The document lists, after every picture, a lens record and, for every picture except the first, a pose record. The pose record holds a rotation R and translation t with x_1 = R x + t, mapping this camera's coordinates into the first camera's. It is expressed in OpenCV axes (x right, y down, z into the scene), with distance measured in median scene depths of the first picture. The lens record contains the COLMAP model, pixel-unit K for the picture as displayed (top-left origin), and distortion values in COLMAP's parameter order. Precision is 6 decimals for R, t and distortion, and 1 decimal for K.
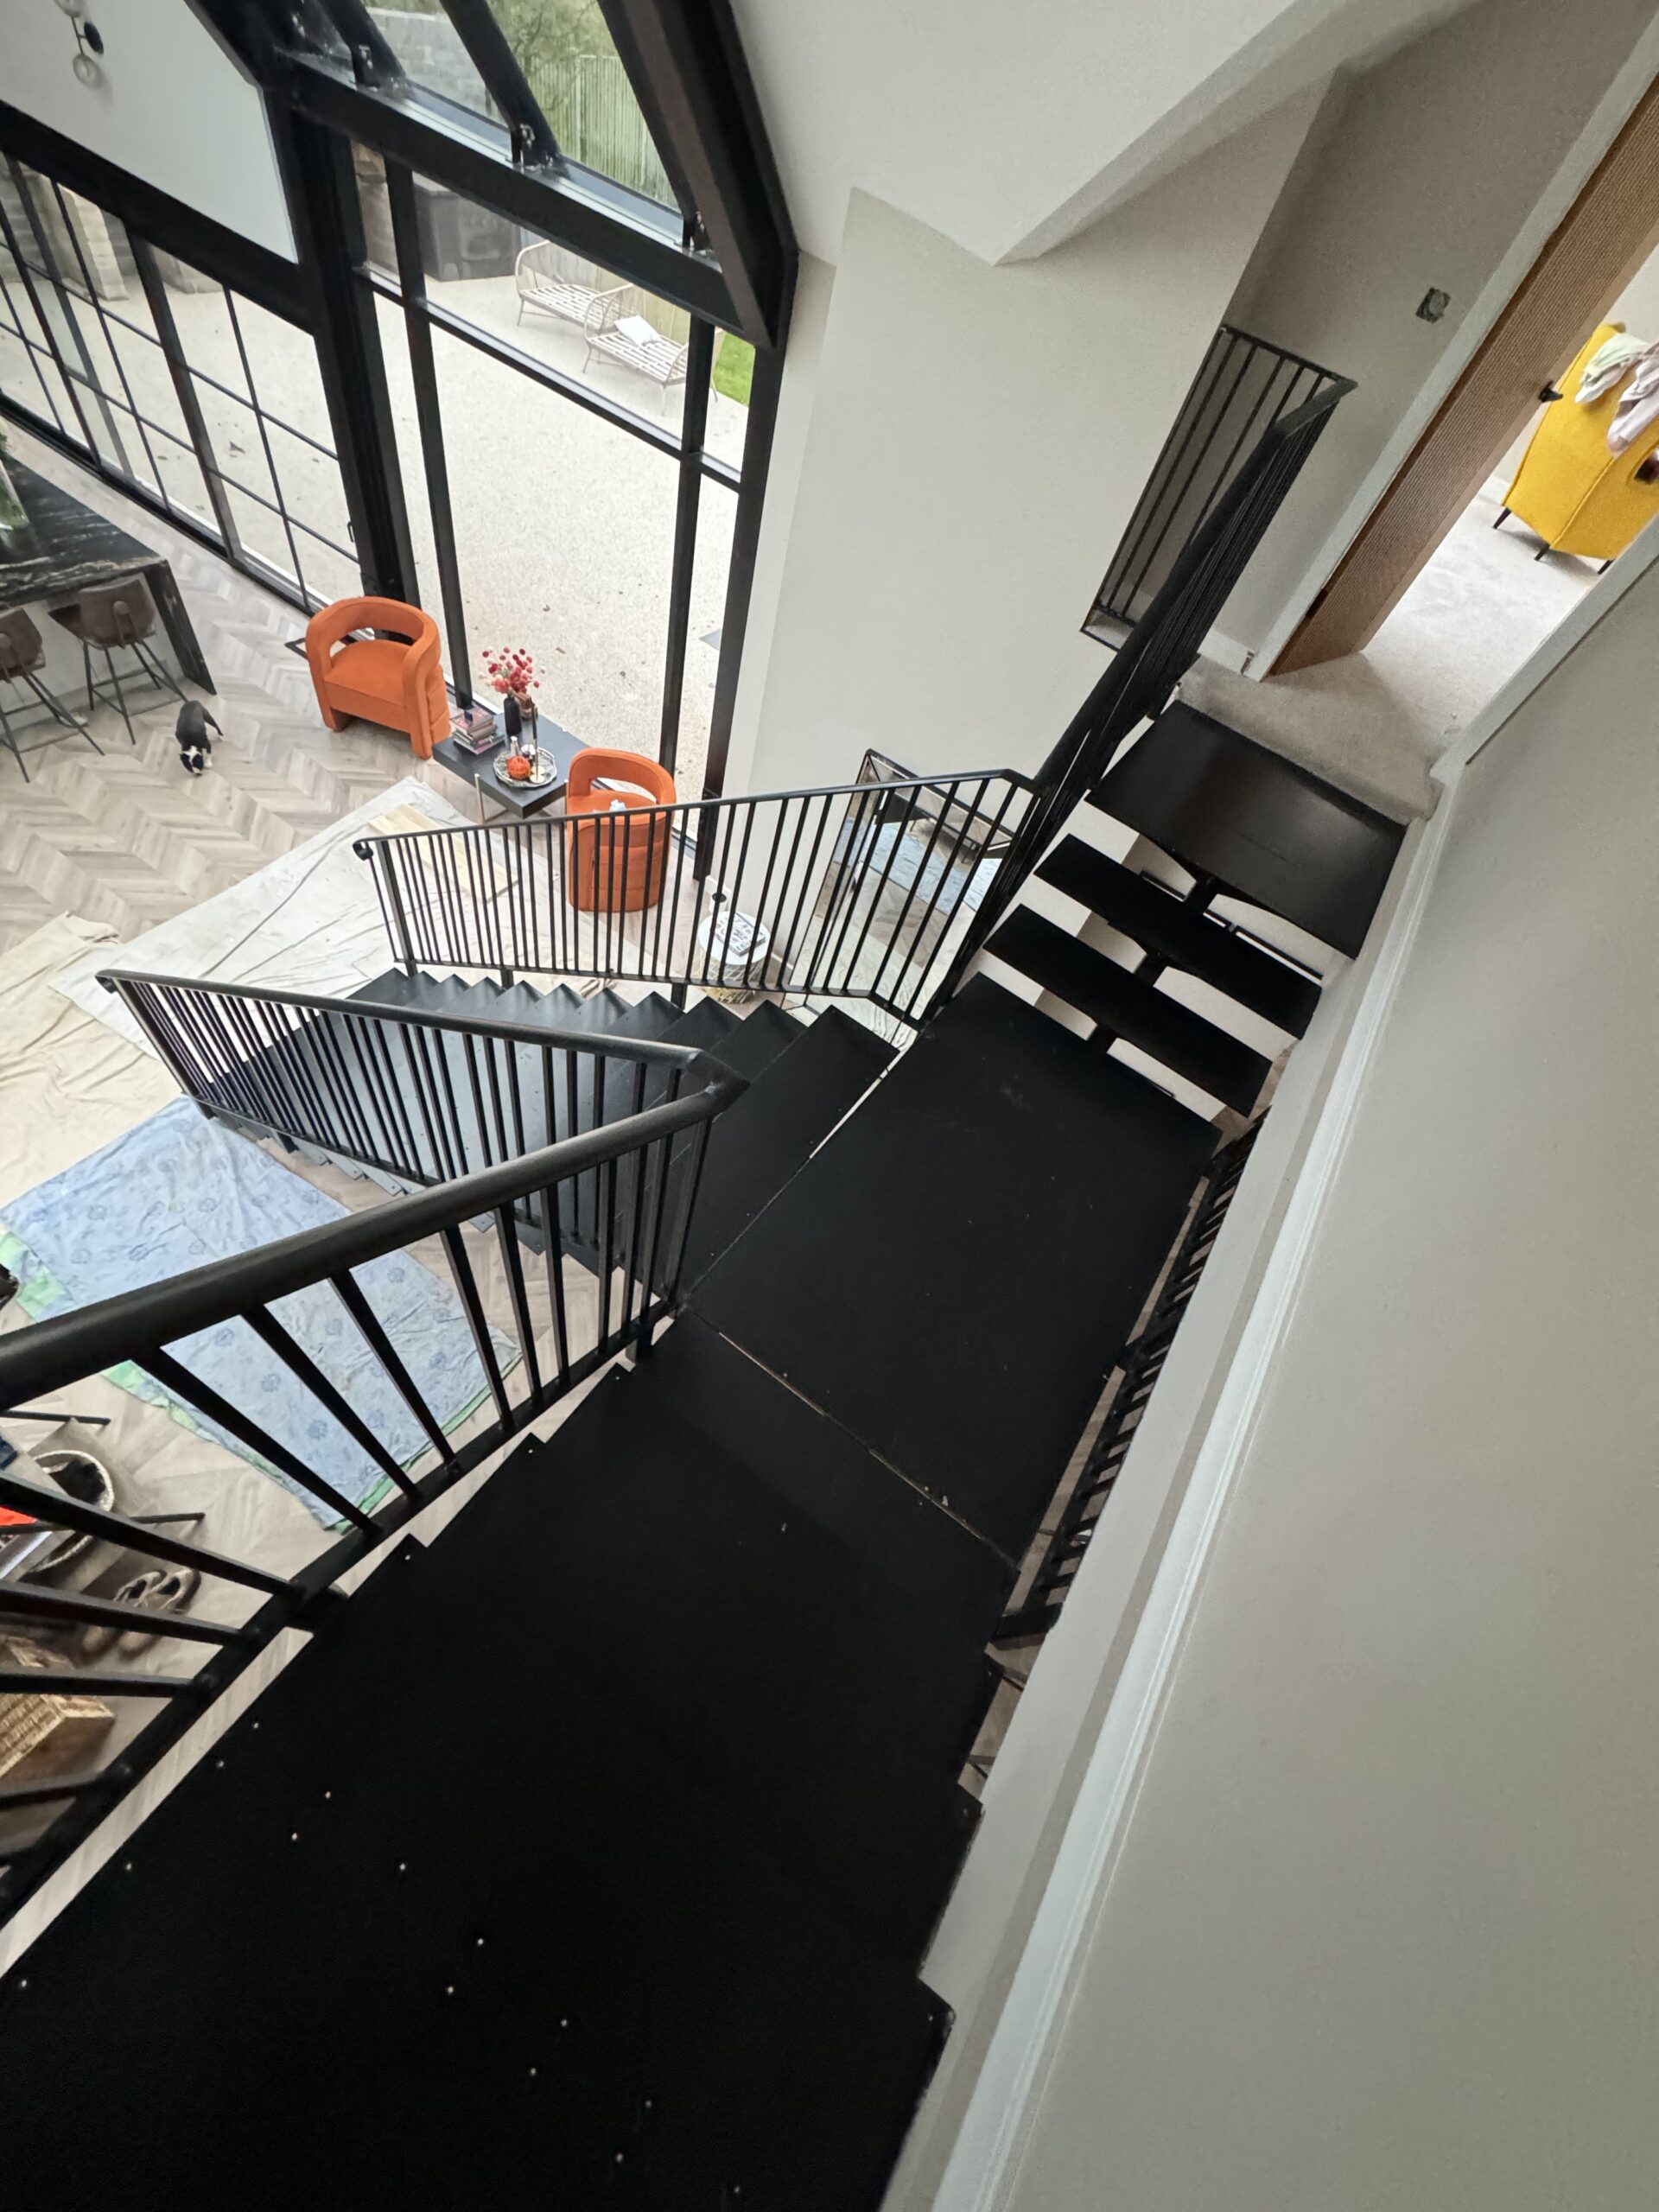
lens RADIAL K [[877.6, 0, 828.3], [0, 877.6, 1109.3], [0, 0, 1]] dist [-0.007727, 0.001763]
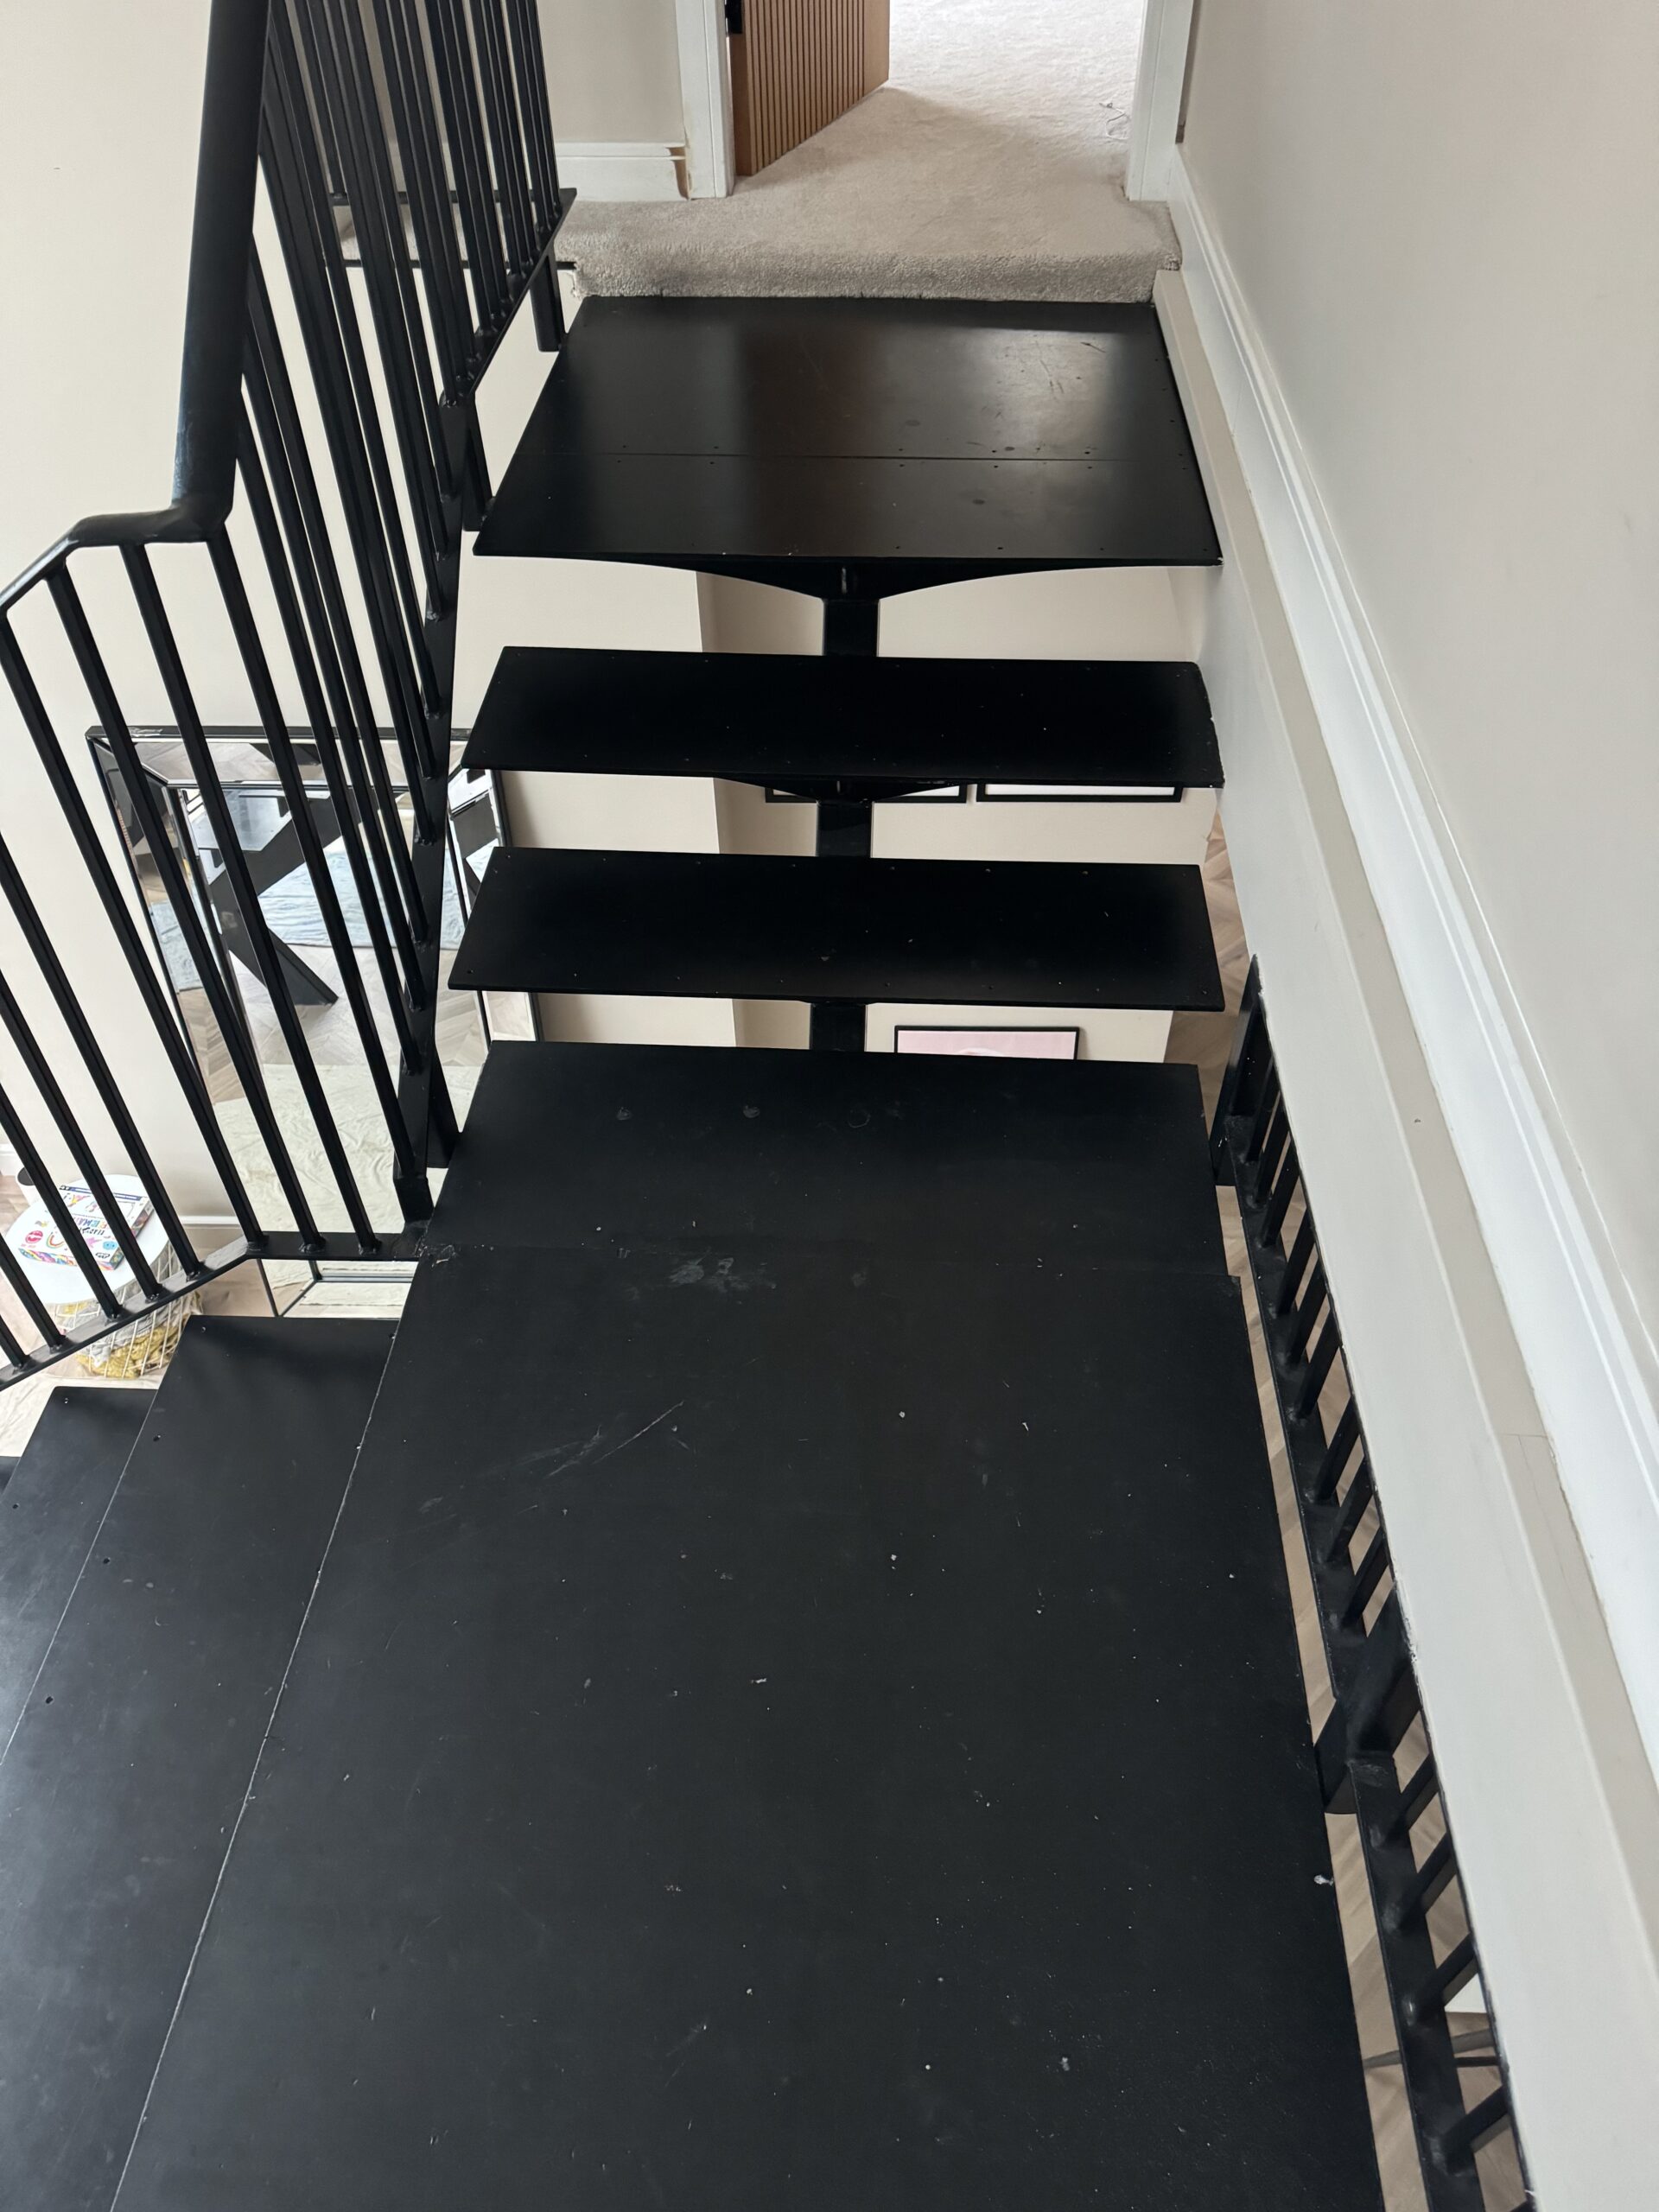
lens RADIAL K [[1562.8, 0, 833.7], [0, 1562.8, 1101.4], [0, 0, 1]] dist [0.022334, -0.022604]
pose [[0.833131, -0.516268, 0.198394, 0.150327], [0.536565, 0.841462, -0.063560, -0.006972], [-0.134127, 0.159405, 0.978059, 0.298482]]
